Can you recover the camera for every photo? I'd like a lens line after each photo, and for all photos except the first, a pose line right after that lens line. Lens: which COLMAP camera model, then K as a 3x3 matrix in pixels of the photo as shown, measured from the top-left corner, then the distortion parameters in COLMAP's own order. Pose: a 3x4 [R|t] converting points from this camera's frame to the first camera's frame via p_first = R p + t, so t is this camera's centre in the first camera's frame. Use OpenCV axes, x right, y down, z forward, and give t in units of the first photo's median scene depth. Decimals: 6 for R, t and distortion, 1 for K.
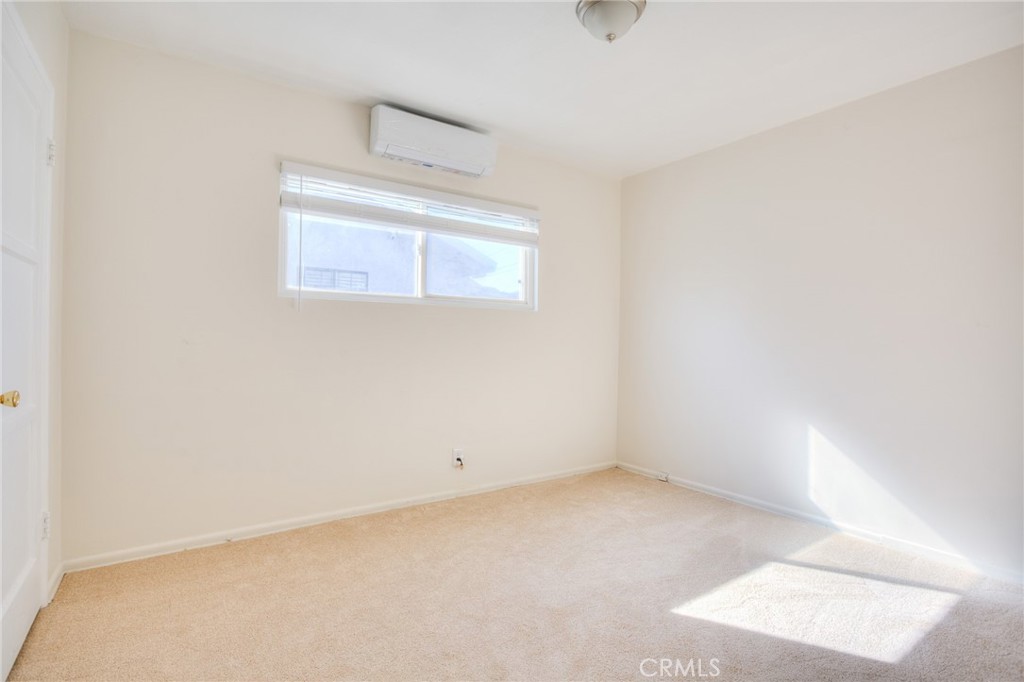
lens RADIAL K [[500.2, 0, 508.6], [0, 500.2, 342.8], [0, 0, 1]] dist [-0.015661, 0.007951]
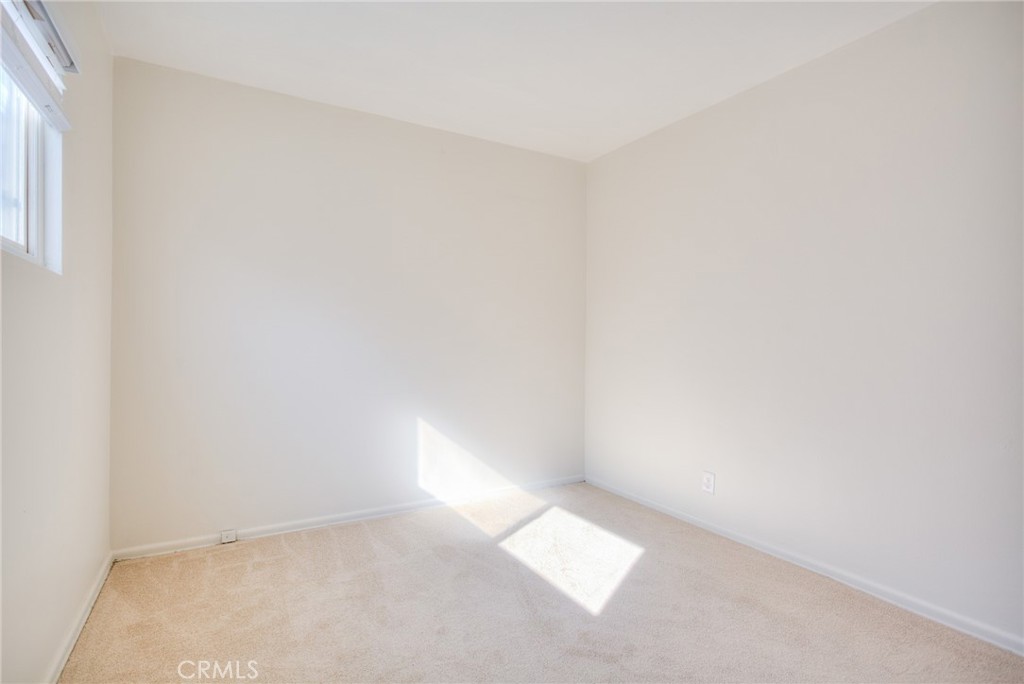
lens RADIAL K [[500.2, 0, 511.4], [0, 500.2, 341.3], [0, 0, 1]] dist [-0.015661, 0.007951]
pose [[0.065523, -0.015071, 0.997737, -0.448515], [-0.002258, 0.999881, 0.015252, -0.014711], [-0.997849, -0.003252, 0.065481, 0.744019]]
